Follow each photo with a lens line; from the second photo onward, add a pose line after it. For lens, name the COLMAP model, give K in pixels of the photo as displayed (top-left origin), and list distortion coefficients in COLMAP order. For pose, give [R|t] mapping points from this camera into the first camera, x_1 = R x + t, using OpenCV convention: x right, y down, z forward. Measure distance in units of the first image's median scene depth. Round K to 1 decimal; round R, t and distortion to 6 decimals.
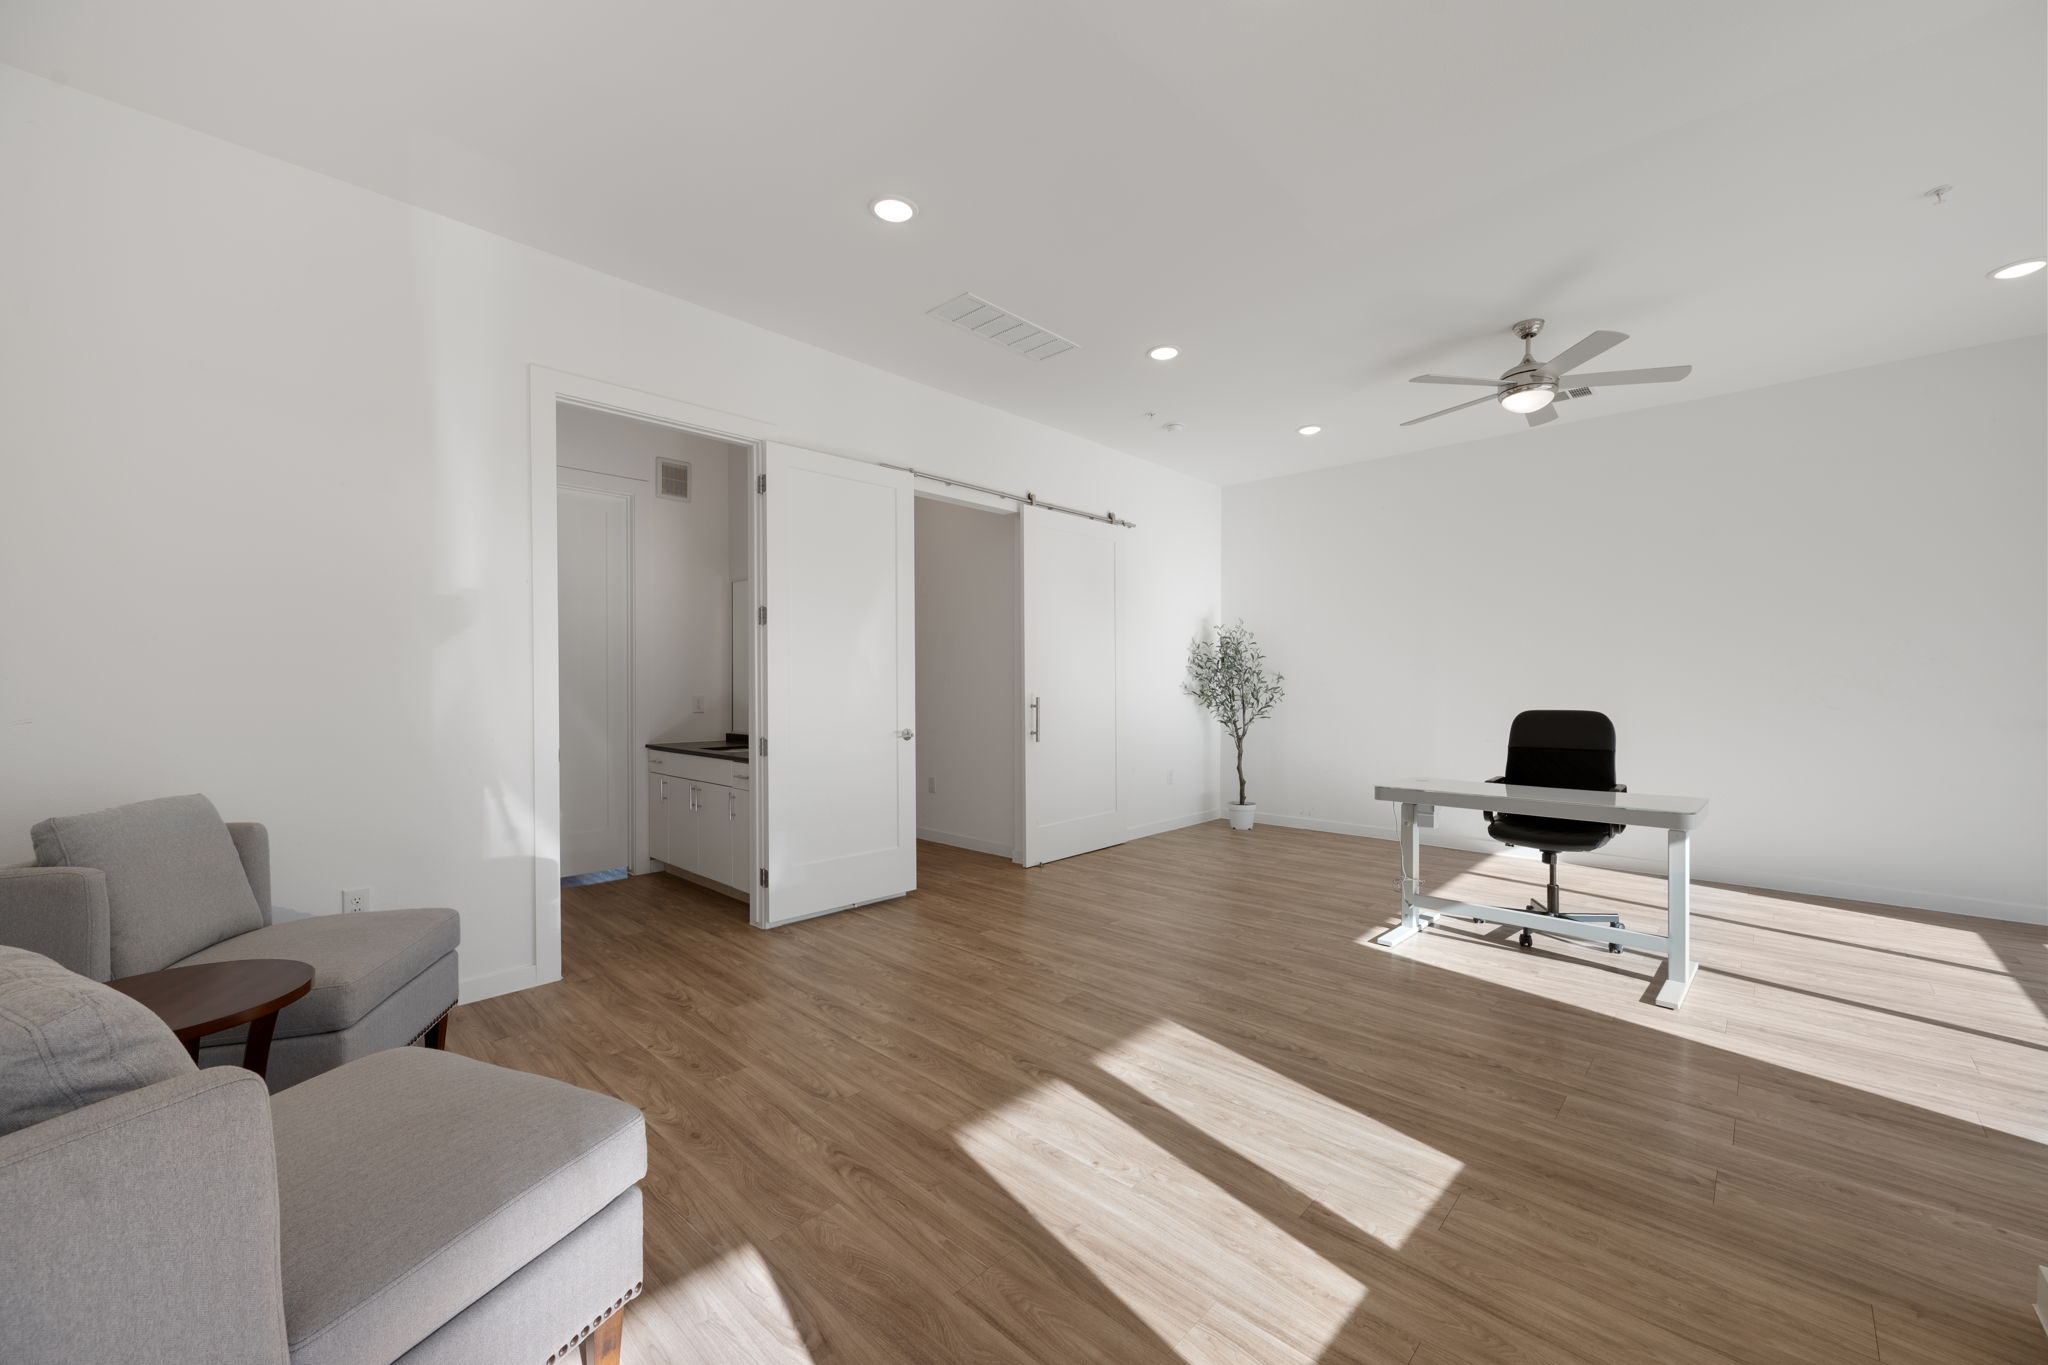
lens RADIAL K [[800.8, 0, 1014.4], [0, 800.8, 673.6], [0, 0, 1]] dist [-0.006385, 0.000383]
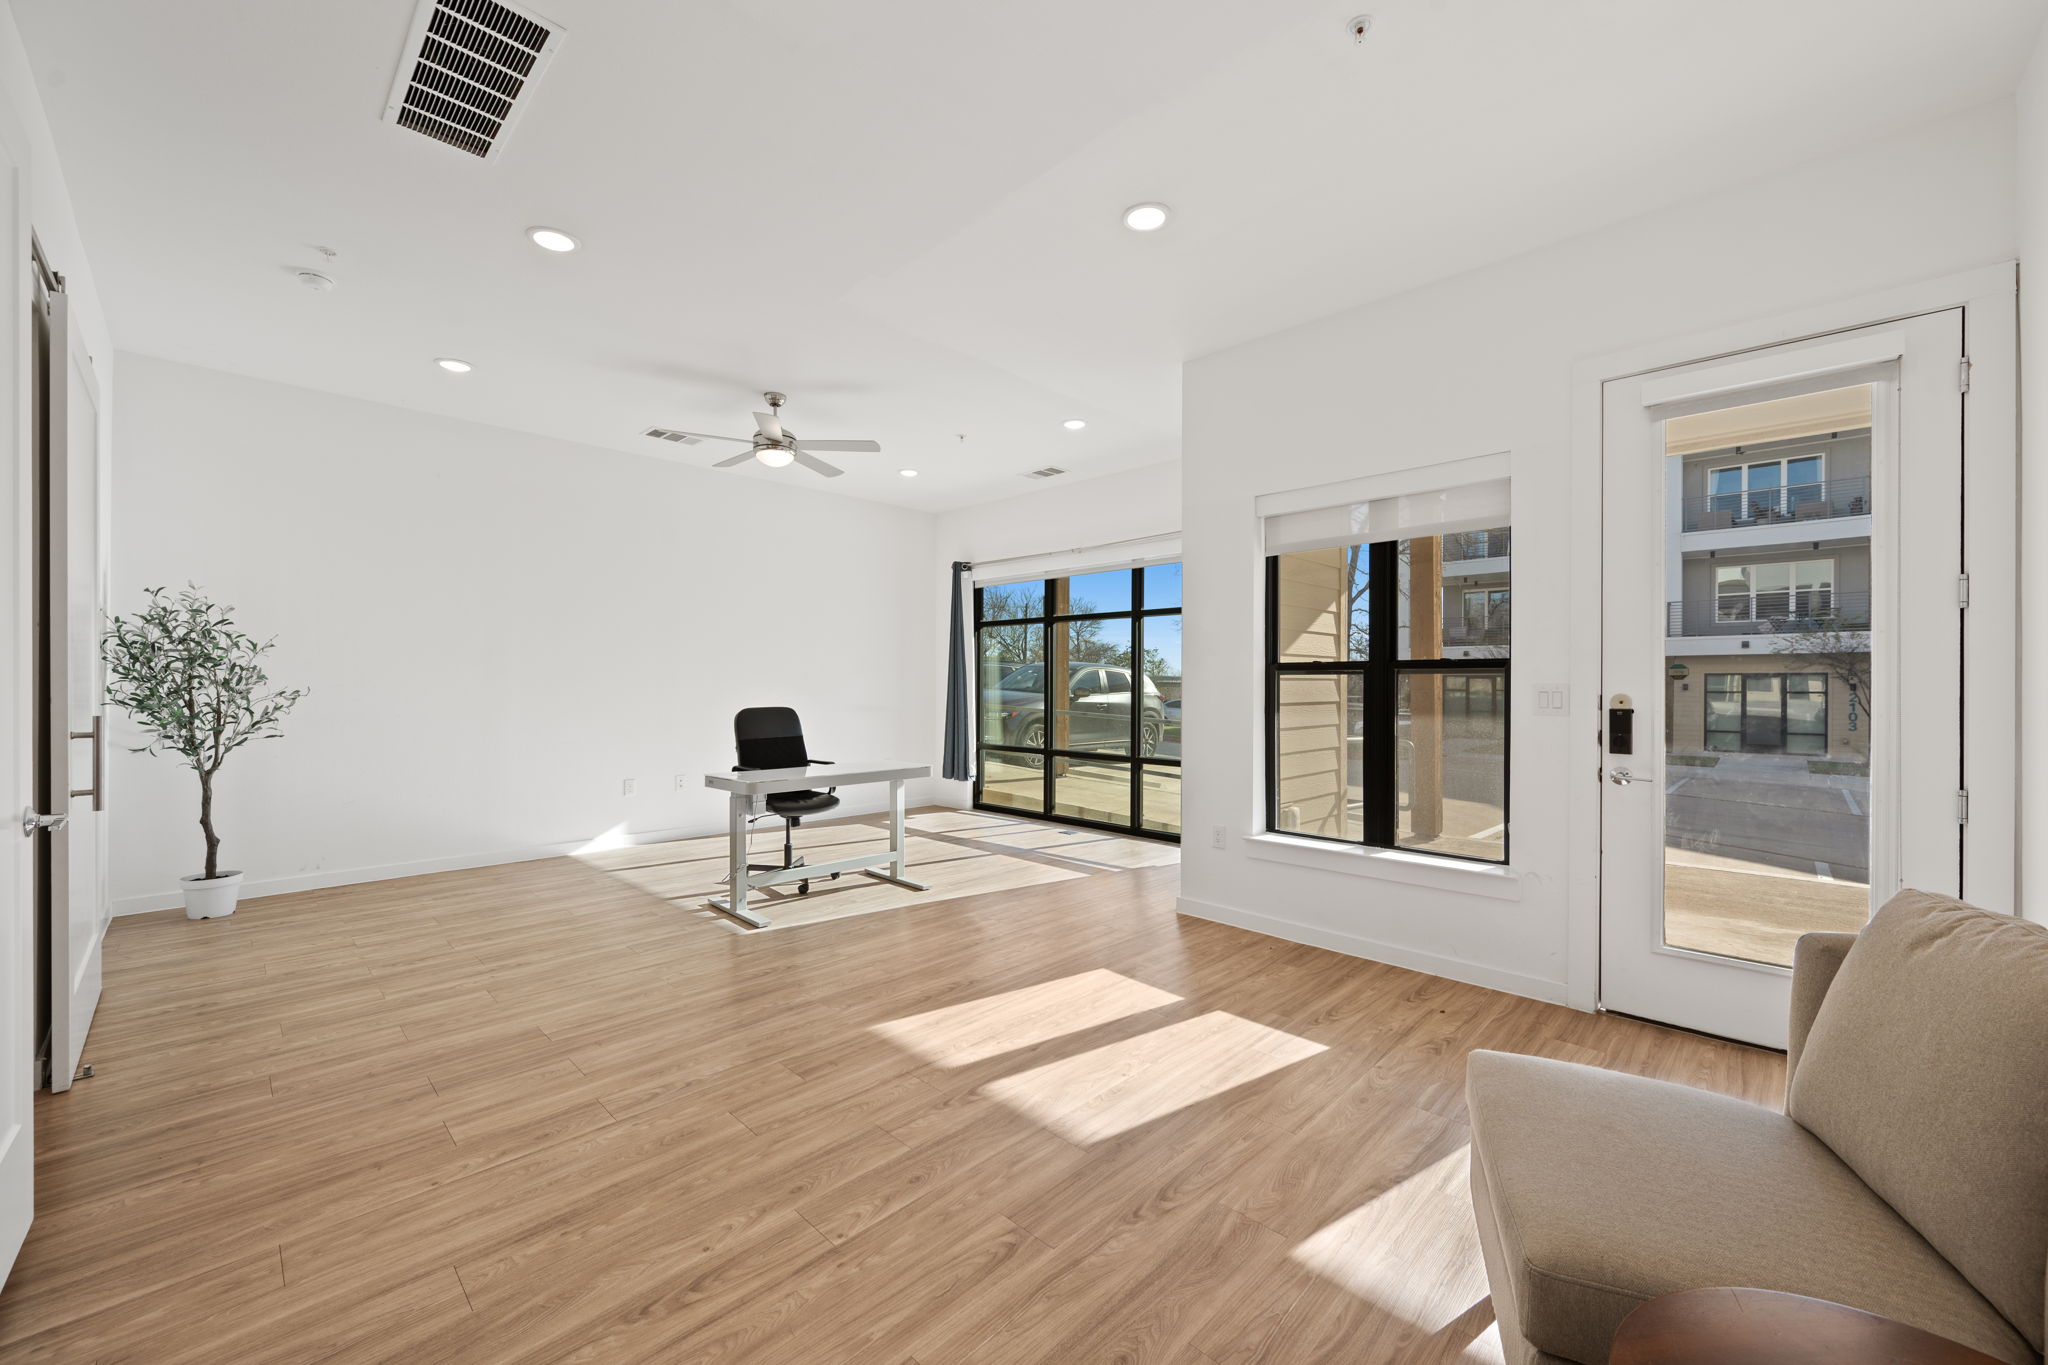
lens RADIAL K [[800.8, 0, 1034.4], [0, 800.8, 679.6], [0, 0, 1]] dist [-0.006385, 0.000383]
pose [[-0.002020, 0.004507, 0.999988, -0.608741], [-0.012726, 0.999909, -0.004532, 0.001874], [-0.999917, -0.012735, -0.001963, 0.610298]]
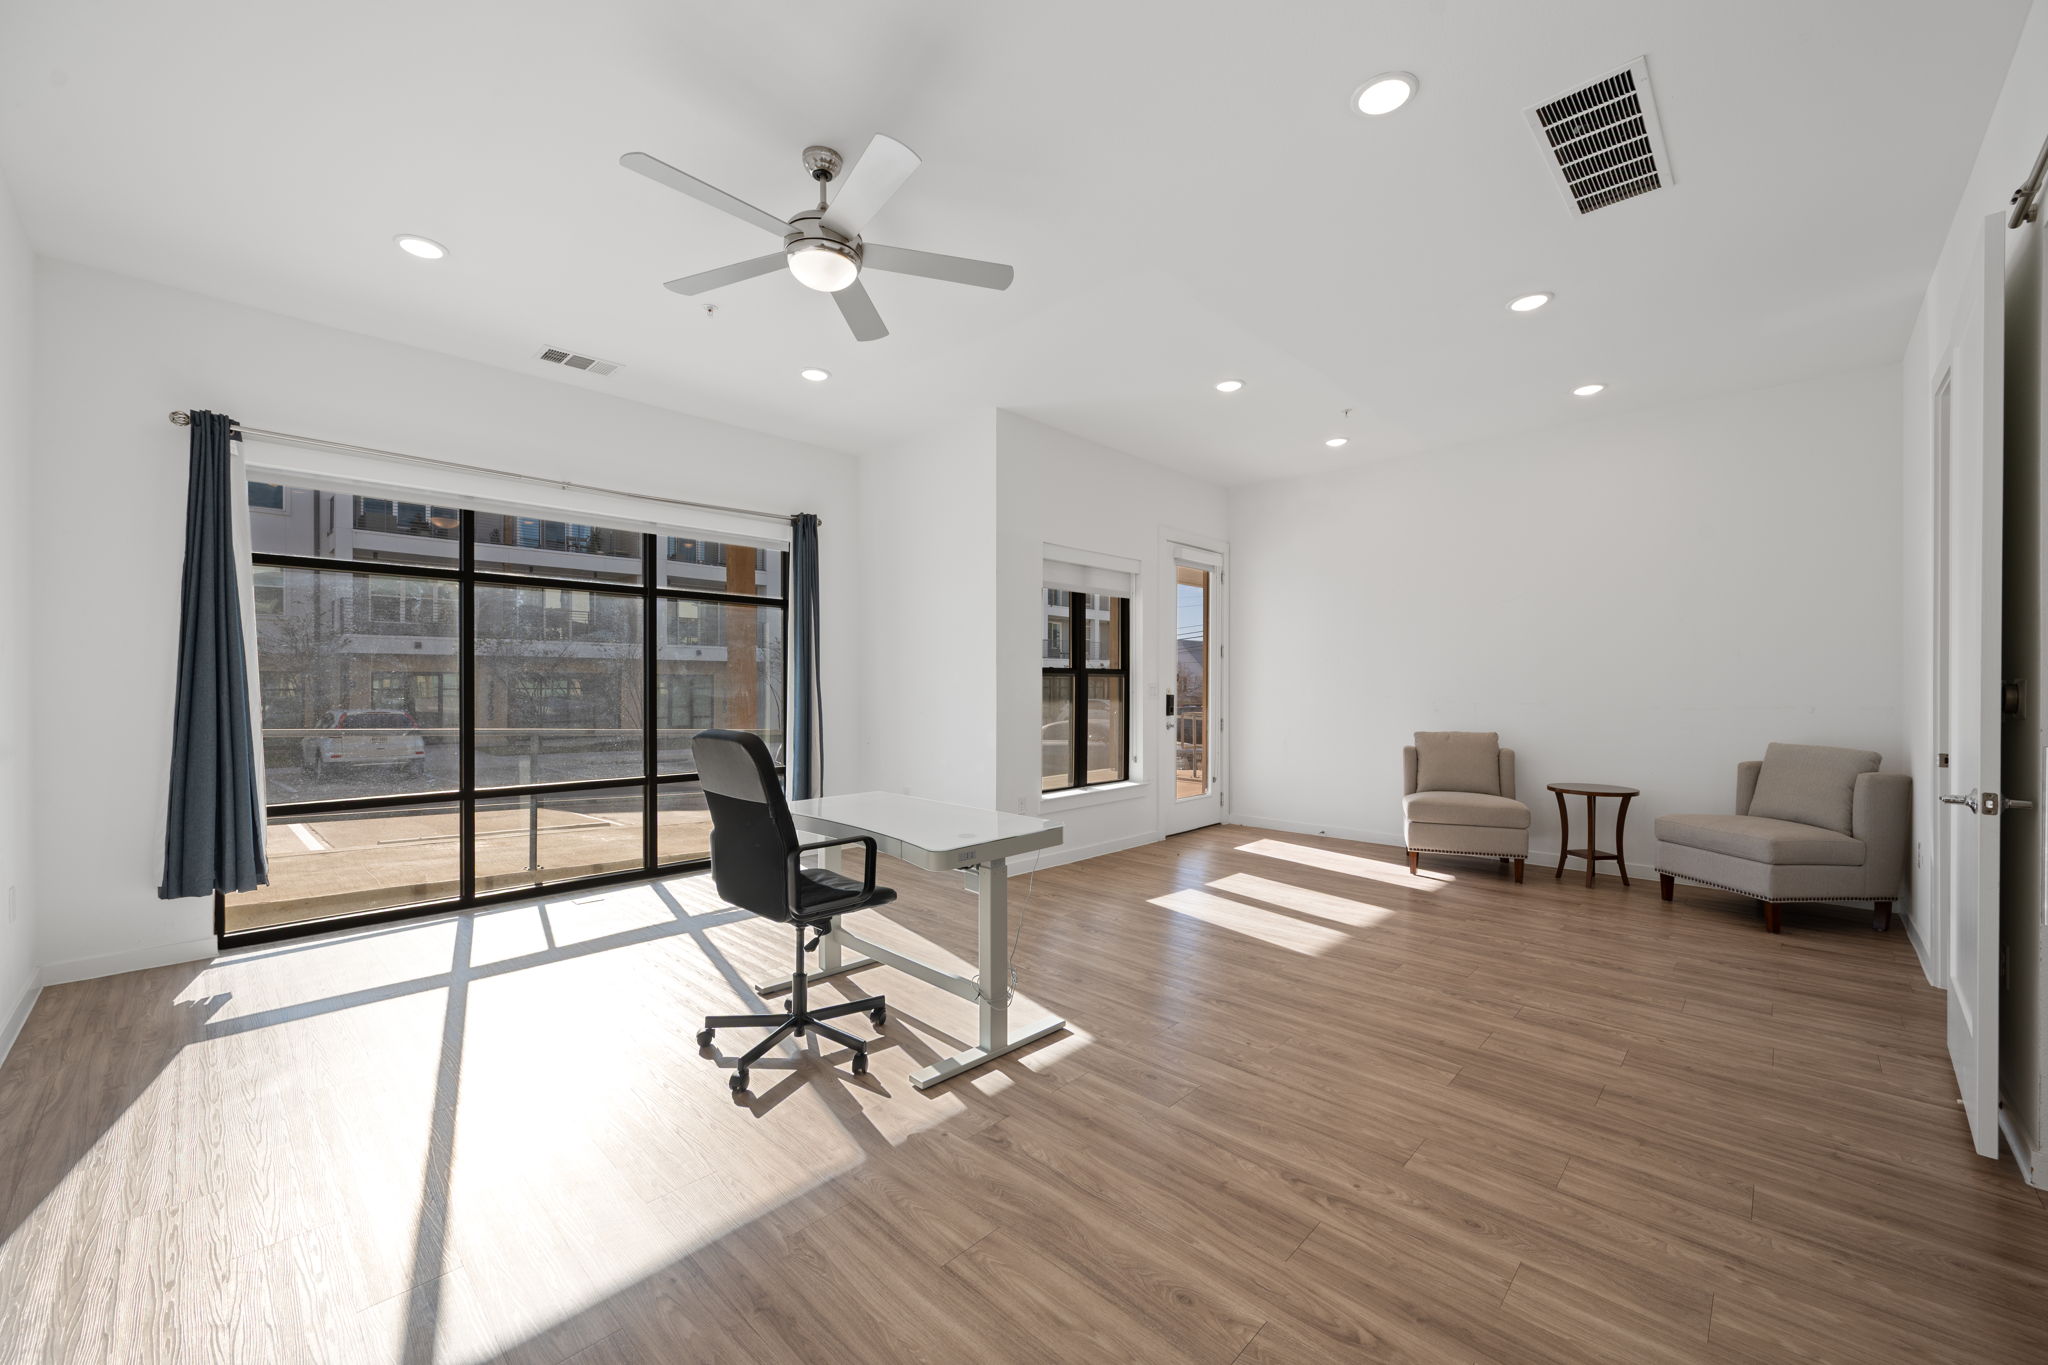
lens RADIAL K [[800.8, 0, 1032.5], [0, 800.8, 686.0], [0, 0, 1]] dist [-0.006385, 0.000383]
pose [[-0.999937, 0.001732, -0.011063, 0.474670], [0.001869, 0.999921, -0.012396, 0.020850], [0.011041, -0.012416, -0.999862, 1.700001]]
